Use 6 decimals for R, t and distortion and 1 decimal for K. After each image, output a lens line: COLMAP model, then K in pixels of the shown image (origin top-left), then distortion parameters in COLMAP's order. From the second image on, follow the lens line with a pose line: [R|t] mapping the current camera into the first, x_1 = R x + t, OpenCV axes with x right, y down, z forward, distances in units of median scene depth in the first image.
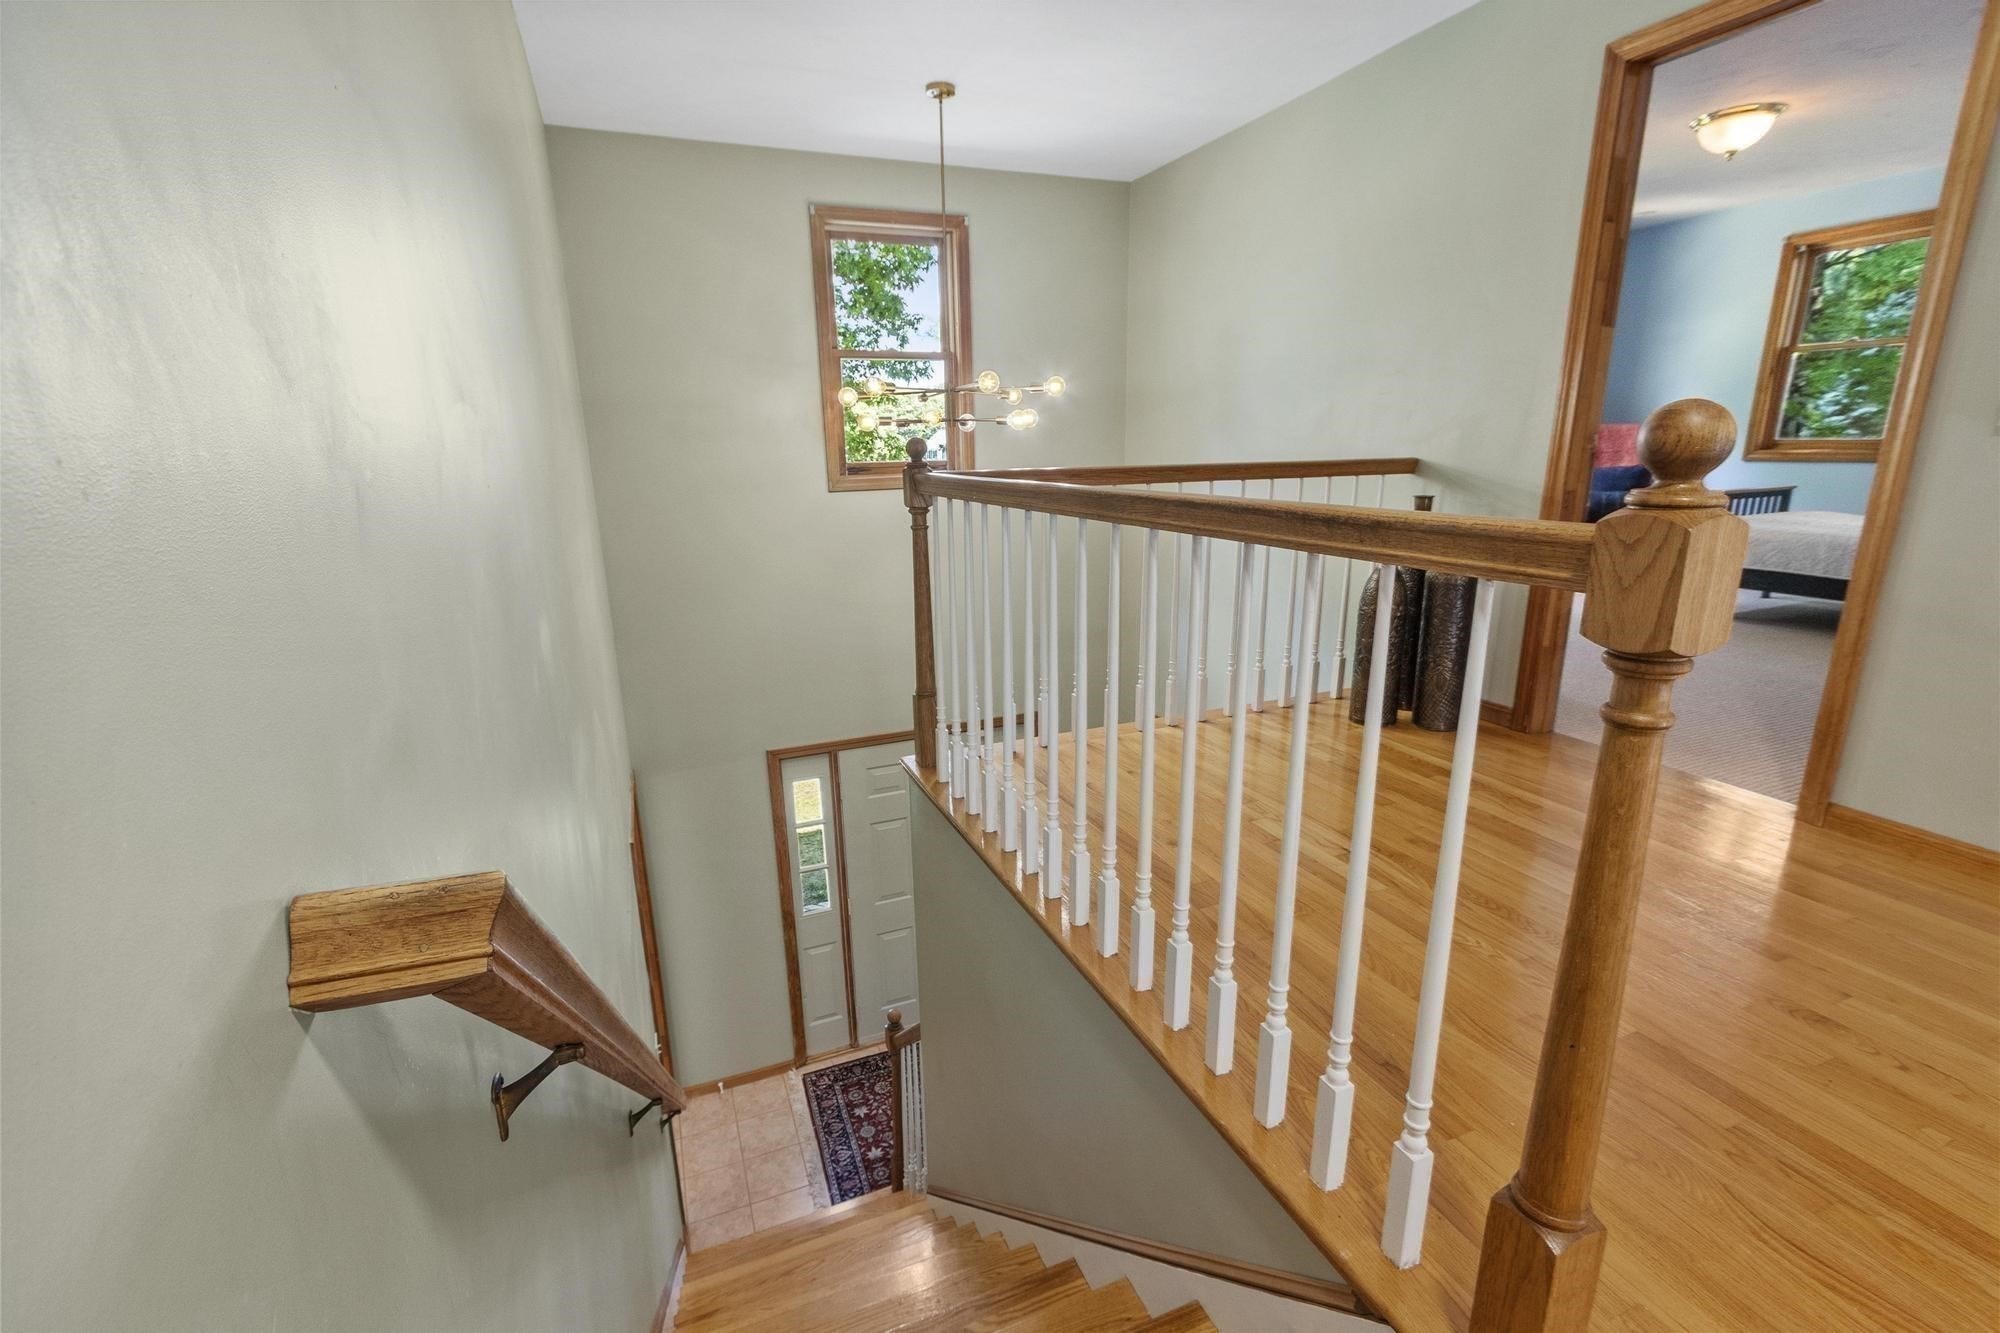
lens RADIAL K [[883.0, 0, 993.9], [0, 883.0, 664.3], [0, 0, 1]] dist [0.002747, -0.000408]
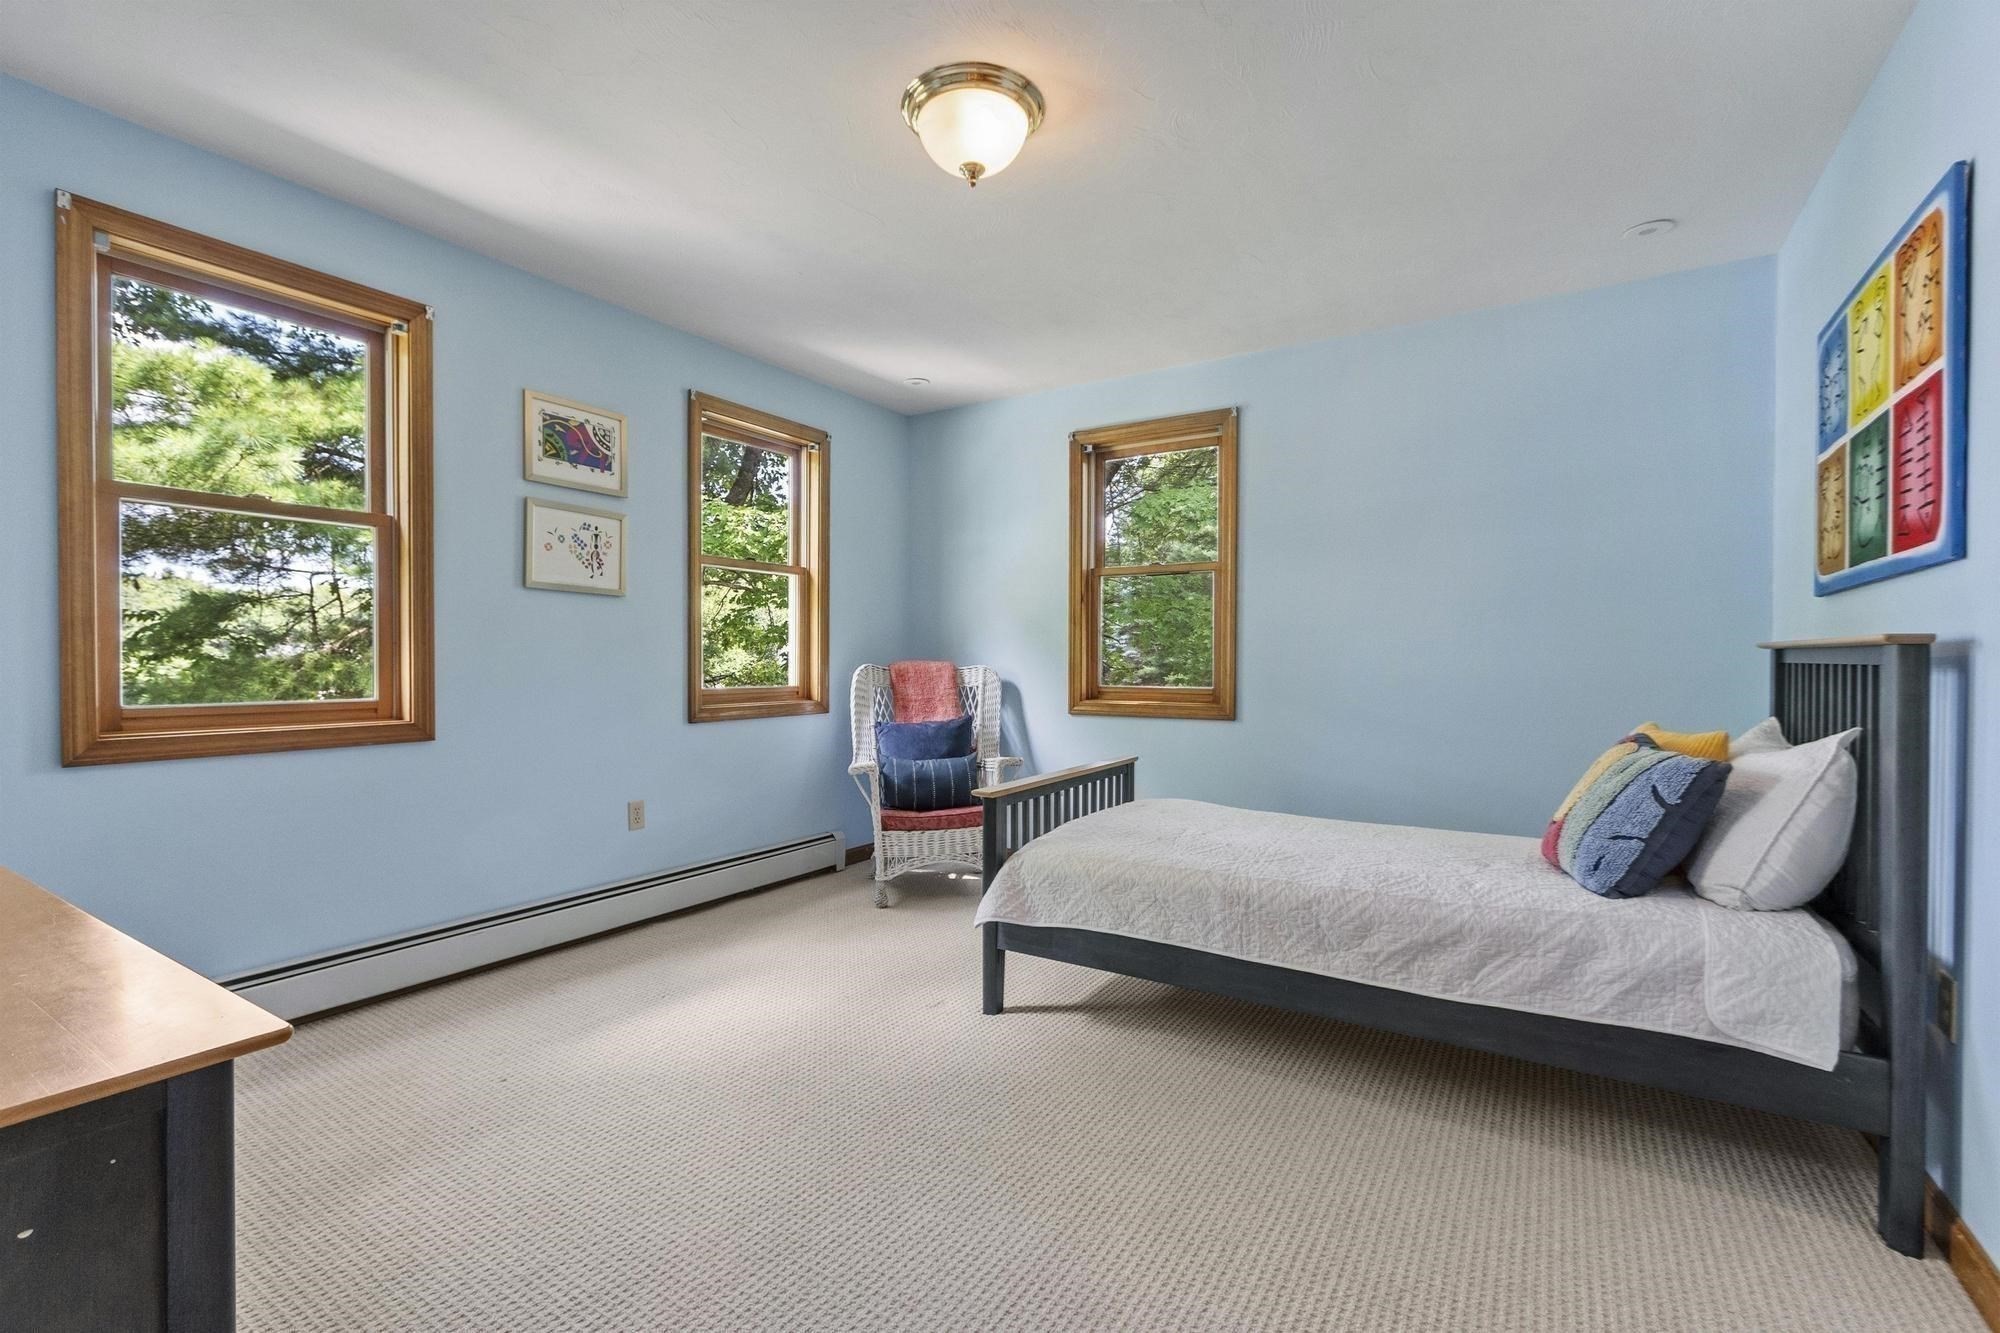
lens RADIAL K [[883.0, 0, 1004.7], [0, 883.0, 664.7], [0, 0, 1]] dist [0.002747, -0.000408]
pose [[0.820241, 0.016565, 0.571778, 0.407327], [0.128843, 0.968544, -0.212891, -0.127687], [-0.557318, 0.248292, 0.792305, 0.468129]]
